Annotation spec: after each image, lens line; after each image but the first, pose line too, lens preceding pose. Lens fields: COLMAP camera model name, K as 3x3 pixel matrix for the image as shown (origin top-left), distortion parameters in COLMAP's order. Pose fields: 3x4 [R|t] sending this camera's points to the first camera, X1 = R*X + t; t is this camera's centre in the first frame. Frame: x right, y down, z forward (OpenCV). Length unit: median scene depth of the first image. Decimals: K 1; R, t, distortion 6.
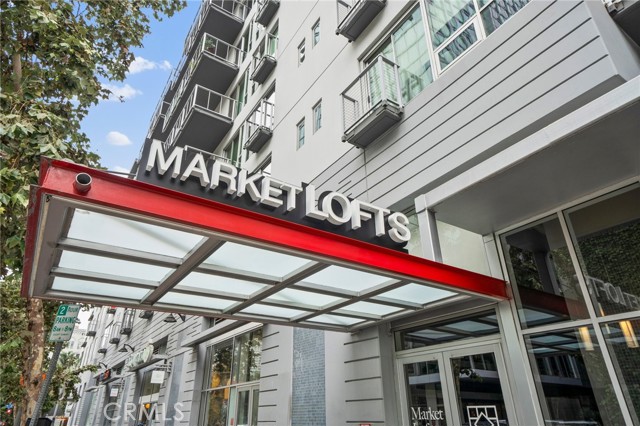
lens RADIAL K [[395.3, 0, 320.0], [0, 395.3, 213.0], [0, 0, 1]] dist [0.026974, 0.001572]
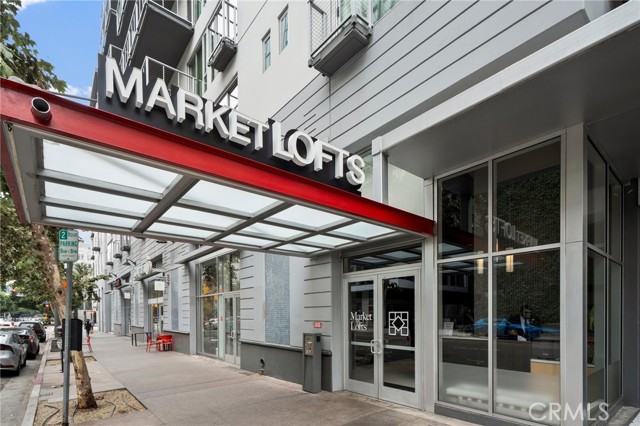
lens RADIAL K [[292.8, 0, 320.0], [0, 292.8, 213.0], [0, 0, 1]] dist [0.001760, 0.001205]
pose [[0.994934, 0.000978, 0.100524, 0.013454], [-0.047712, 0.884750, 0.463618, -0.245051], [-0.088485, -0.466066, 0.880314, 0.214172]]
